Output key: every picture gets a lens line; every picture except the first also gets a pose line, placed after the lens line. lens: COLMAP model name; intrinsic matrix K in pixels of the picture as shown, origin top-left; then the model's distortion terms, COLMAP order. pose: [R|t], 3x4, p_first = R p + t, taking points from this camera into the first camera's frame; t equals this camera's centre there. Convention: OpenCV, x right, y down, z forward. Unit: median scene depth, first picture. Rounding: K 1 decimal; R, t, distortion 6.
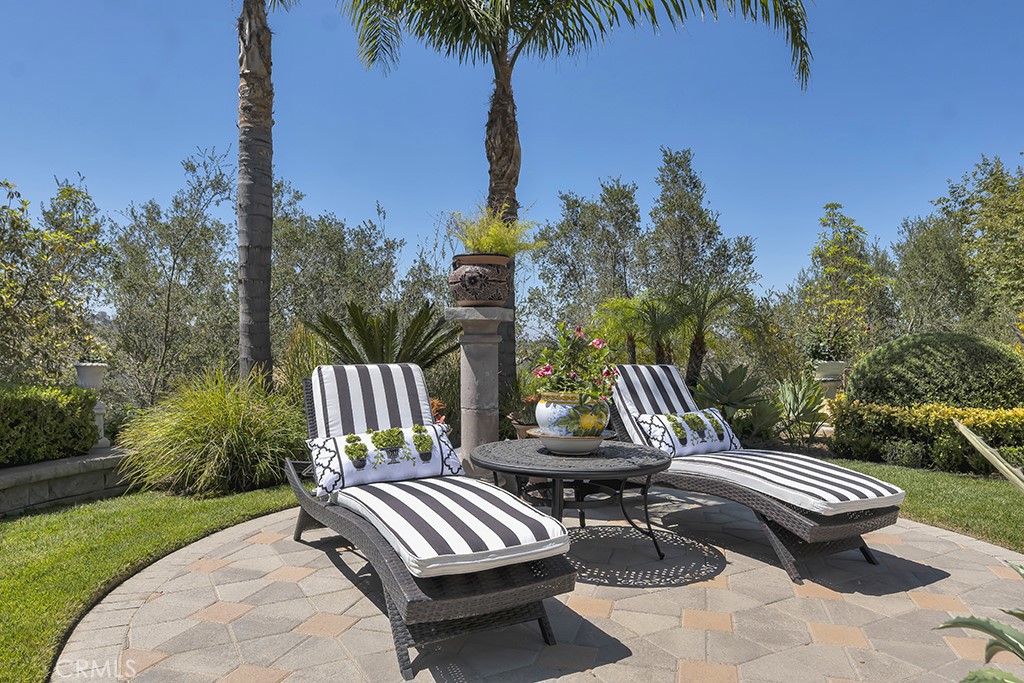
lens RADIAL K [[684.4, 0, 512.0], [0, 684.4, 341.5], [0, 0, 1]] dist [-0.002512, -0.001895]
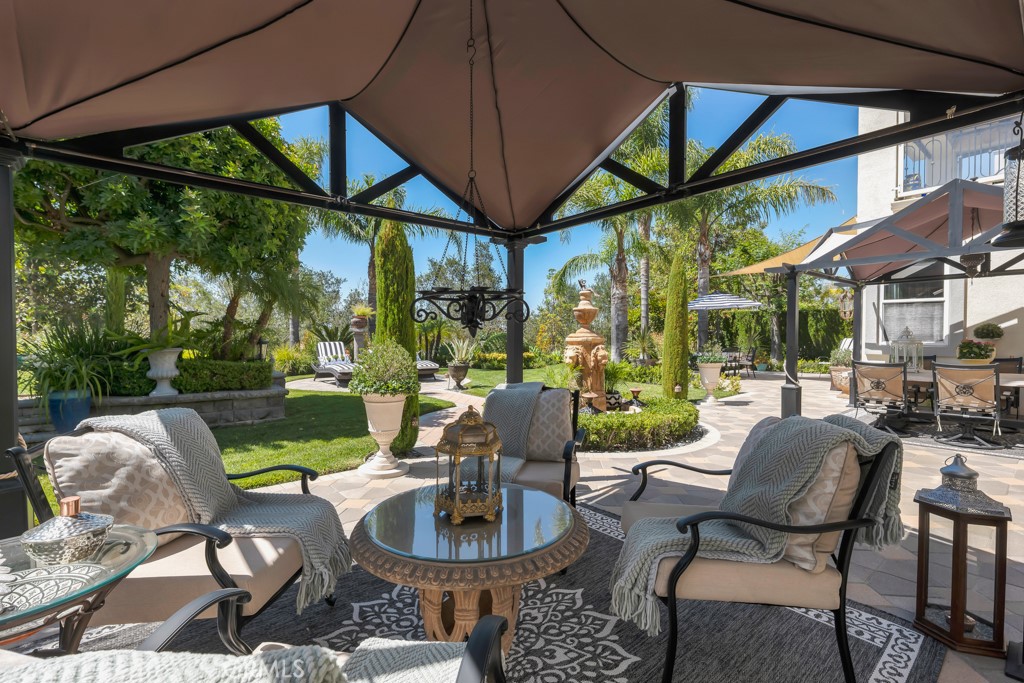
lens RADIAL K [[461.6, 0, 513.8], [0, 461.6, 341.9], [0, 0, 1]] dist [0.001963, -0.000193]
pose [[0.983168, -0.002780, 0.182685, 0.270137], [-0.001847, 0.999682, 0.025153, -0.029702], [-0.182696, -0.025067, 0.982850, -1.419330]]
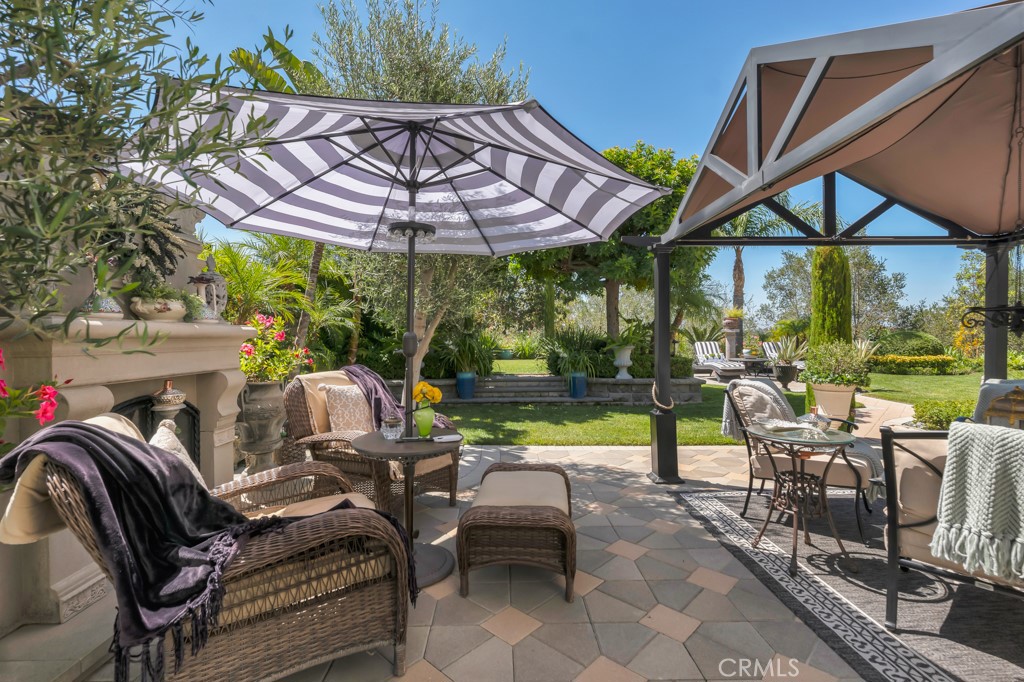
lens RADIAL K [[462.7, 0, 506.2], [0, 462.7, 340.5], [0, 0, 1]] dist [0.001009, -0.000016]
pose [[0.876677, -0.001326, -0.481079, 0.088789], [0.011597, 0.999764, 0.018377, -0.035927], [0.480941, -0.021689, 0.876485, -1.720064]]
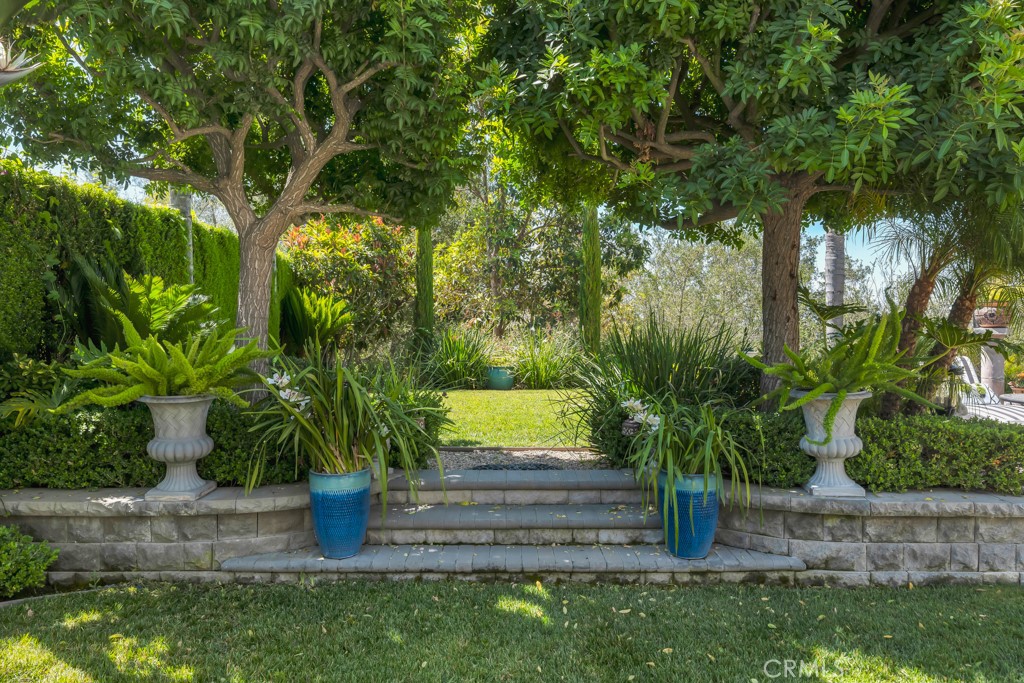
lens RADIAL K [[684.4, 0, 512.0], [0, 684.4, 341.5], [0, 0, 1]] dist [-0.002512, -0.001895]
pose [[0.871294, 0.007895, -0.490698, -0.214591], [0.006796, 0.999581, 0.028150, -0.057475], [0.490714, -0.027862, 0.870875, -1.062873]]
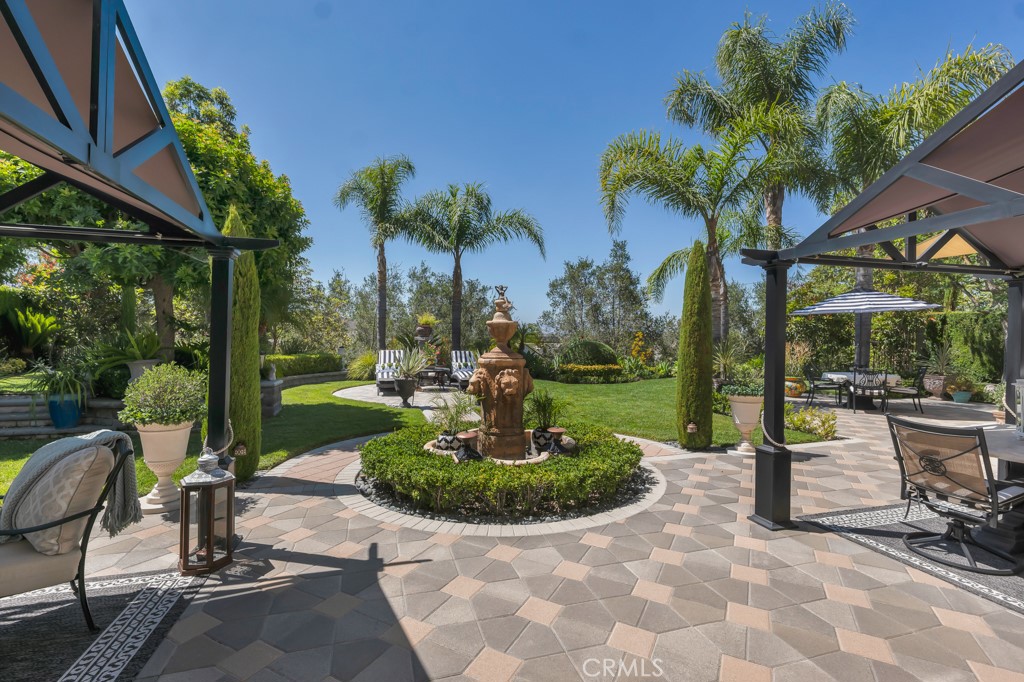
lens RADIAL K [[461.6, 0, 513.8], [0, 461.6, 341.4], [0, 0, 1]] dist [0.001963, -0.000193]
pose [[0.975966, 0.010720, -0.217658, 0.828703], [-0.006438, 0.999772, 0.020373, -0.061607], [0.217827, -0.018482, 0.975812, -1.223349]]
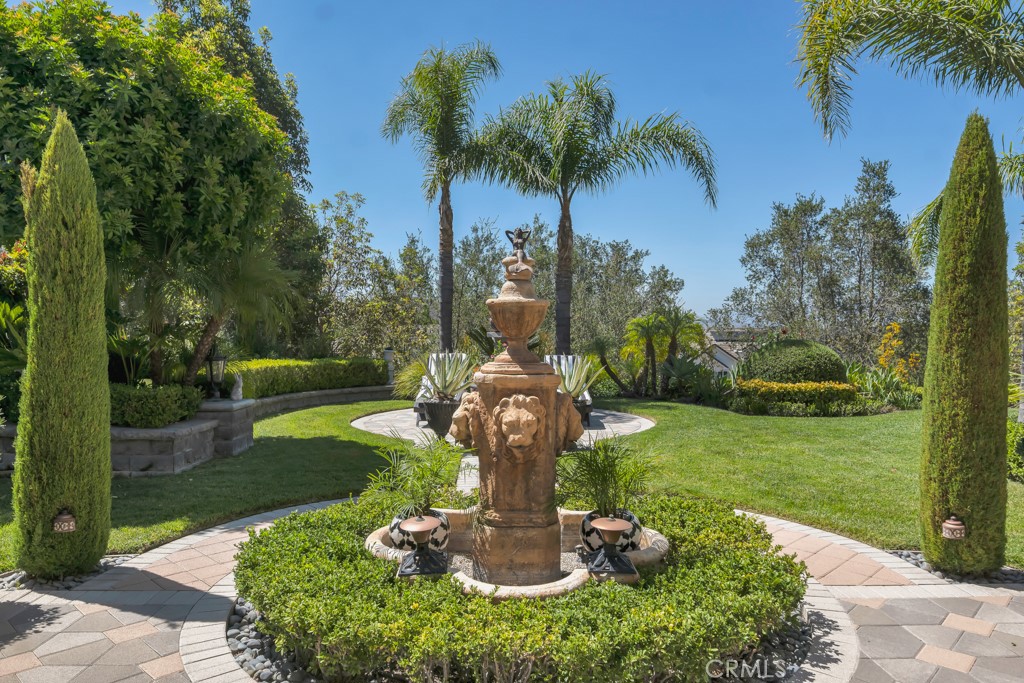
lens RADIAL K [[701.8, 0, 512.4], [0, 701.8, 352.0], [0, 0, 1]] dist [-0.003876, -0.000170]
pose [[0.882017, 0.018985, -0.470835, 0.926084], [-0.000606, 0.999233, 0.039155, -0.057838], [0.471218, -0.034250, 0.881352, -0.981609]]
